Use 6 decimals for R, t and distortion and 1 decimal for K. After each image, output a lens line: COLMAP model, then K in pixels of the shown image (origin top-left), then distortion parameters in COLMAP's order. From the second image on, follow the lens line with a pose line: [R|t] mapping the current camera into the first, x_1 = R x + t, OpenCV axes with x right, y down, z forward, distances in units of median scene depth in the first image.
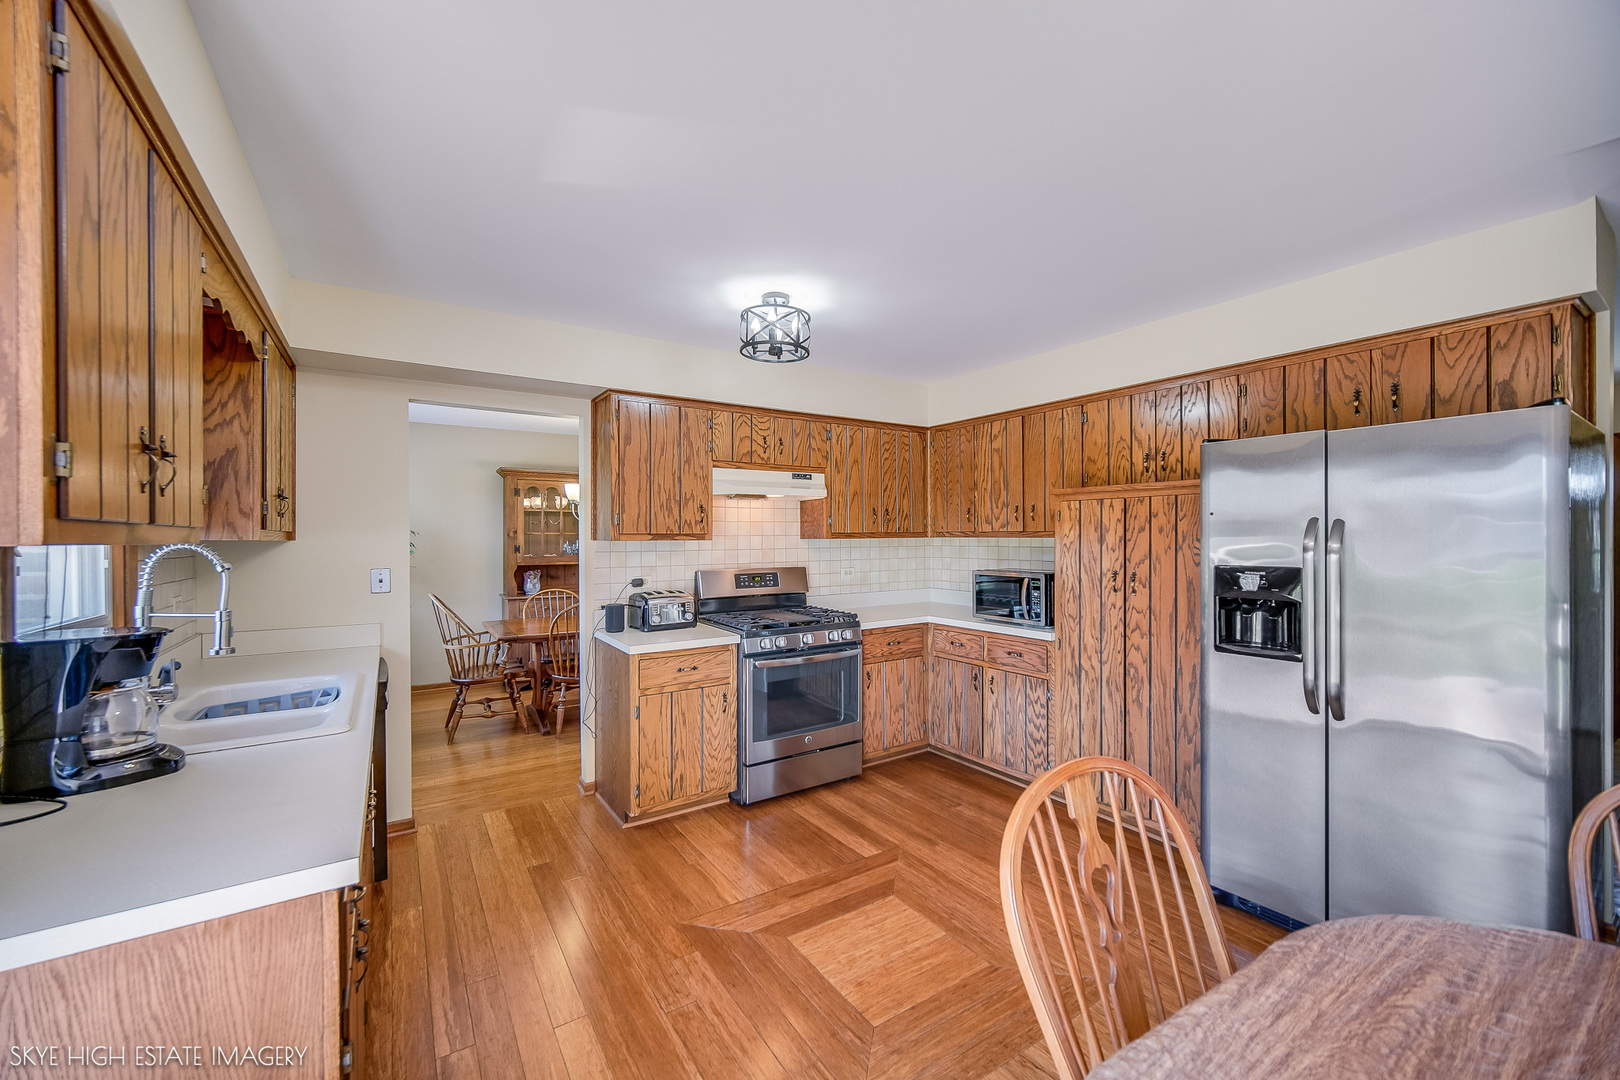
lens RADIAL K [[638.0, 0, 812.2], [0, 638.0, 539.2], [0, 0, 1]] dist [-0.002380, -0.000217]
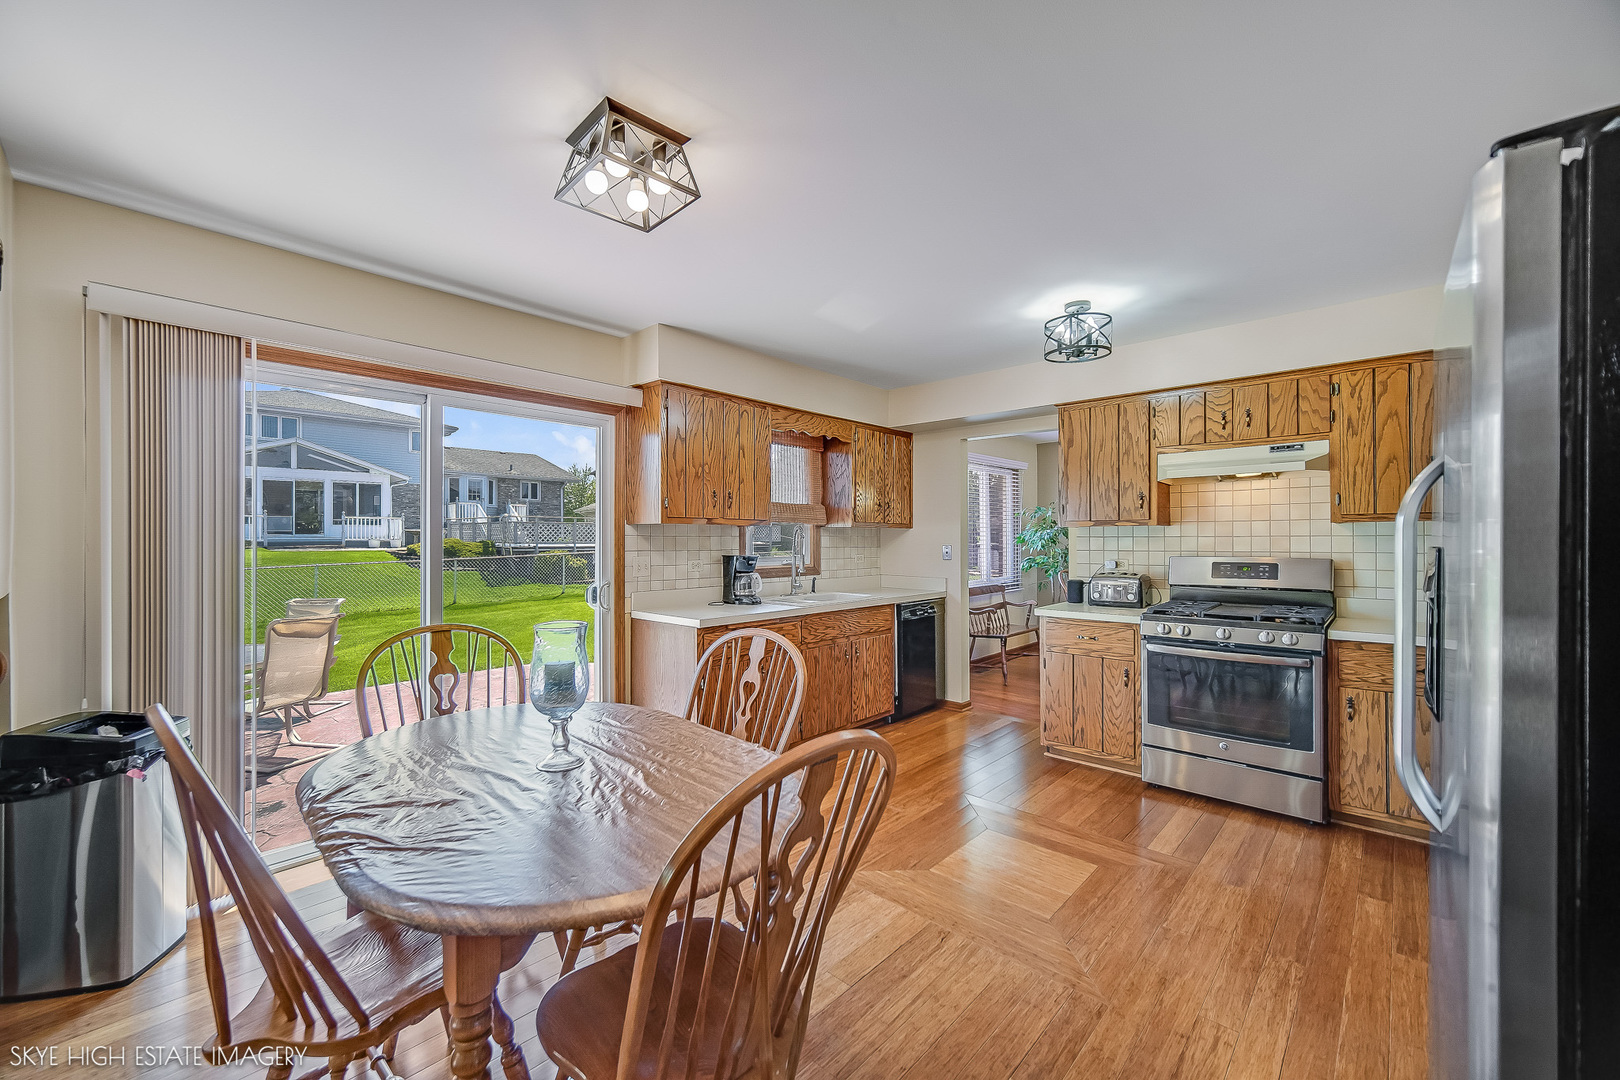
lens RADIAL K [[638.0, 0, 803.7], [0, 638.0, 537.2], [0, 0, 1]] dist [-0.002380, -0.000217]
pose [[0.231389, -0.000607, -0.972861, 0.837156], [-0.004048, 0.999991, -0.001586, 0.028513], [0.972853, 0.004305, 0.231385, 0.250596]]
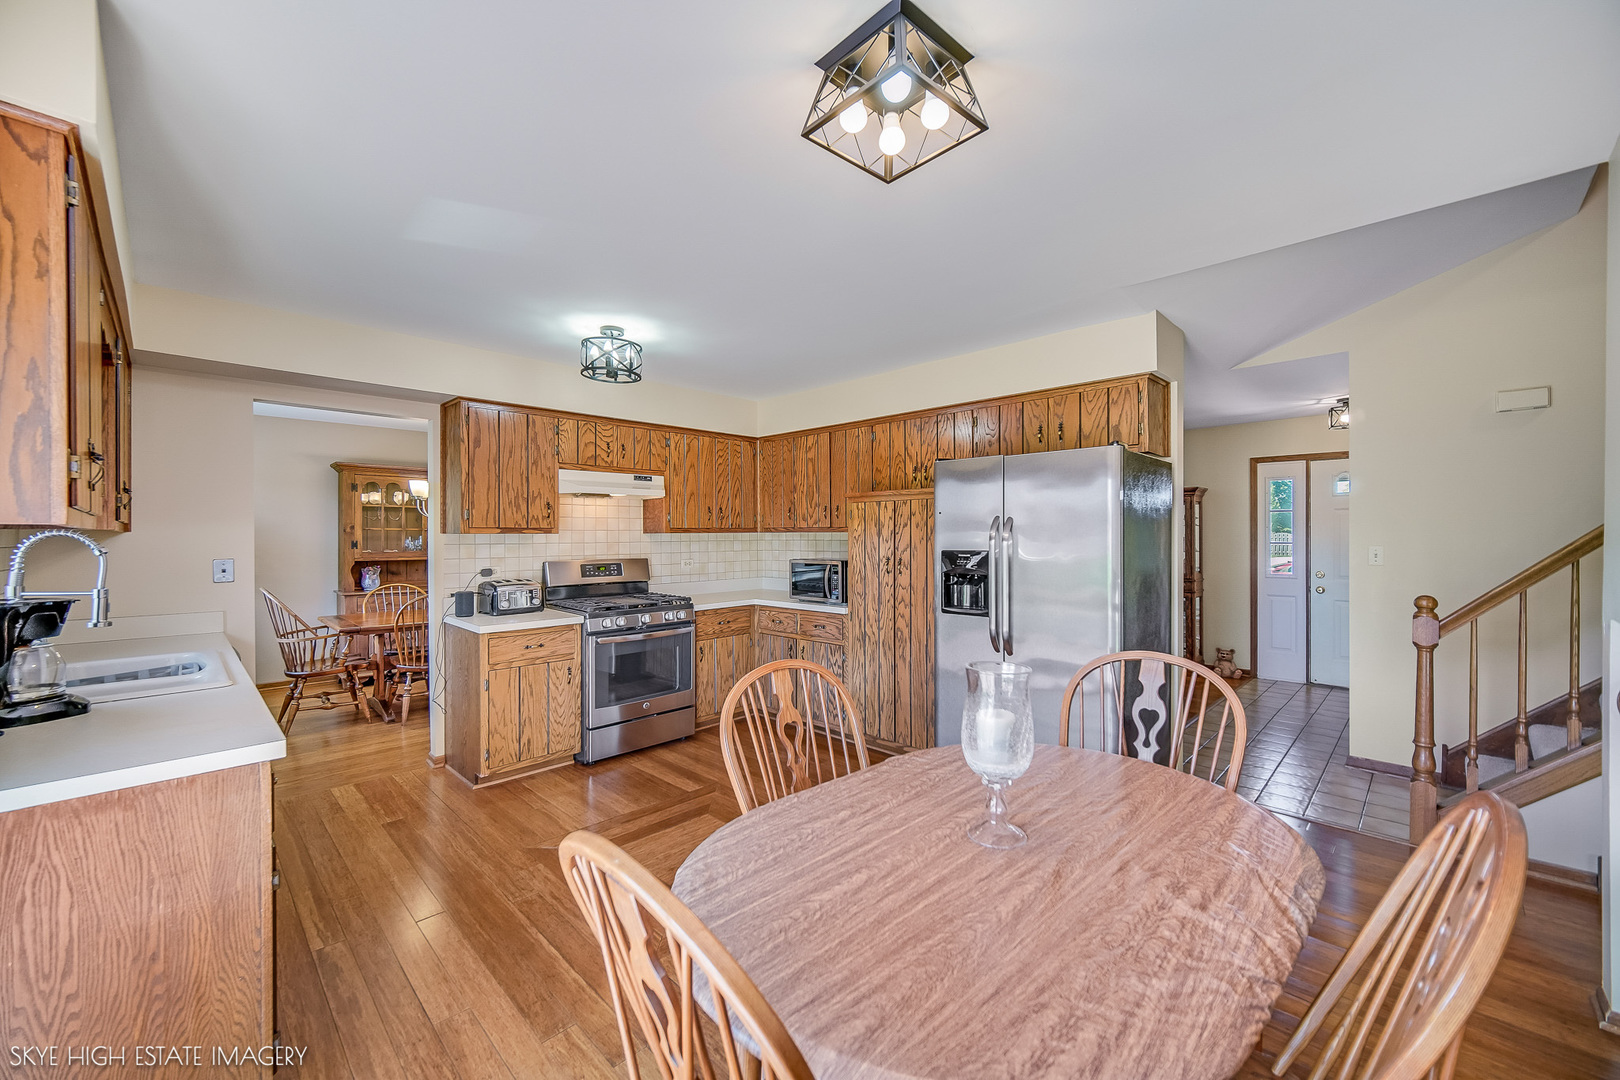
lens RADIAL K [[638.0, 0, 811.0], [0, 638.0, 538.9], [0, 0, 1]] dist [-0.002380, -0.000217]
pose [[0.978746, -0.000149, 0.205075, 0.057071], [0.000034, 1.000000, 0.000568, 0.011944], [-0.205075, -0.000549, 0.978746, -0.226769]]
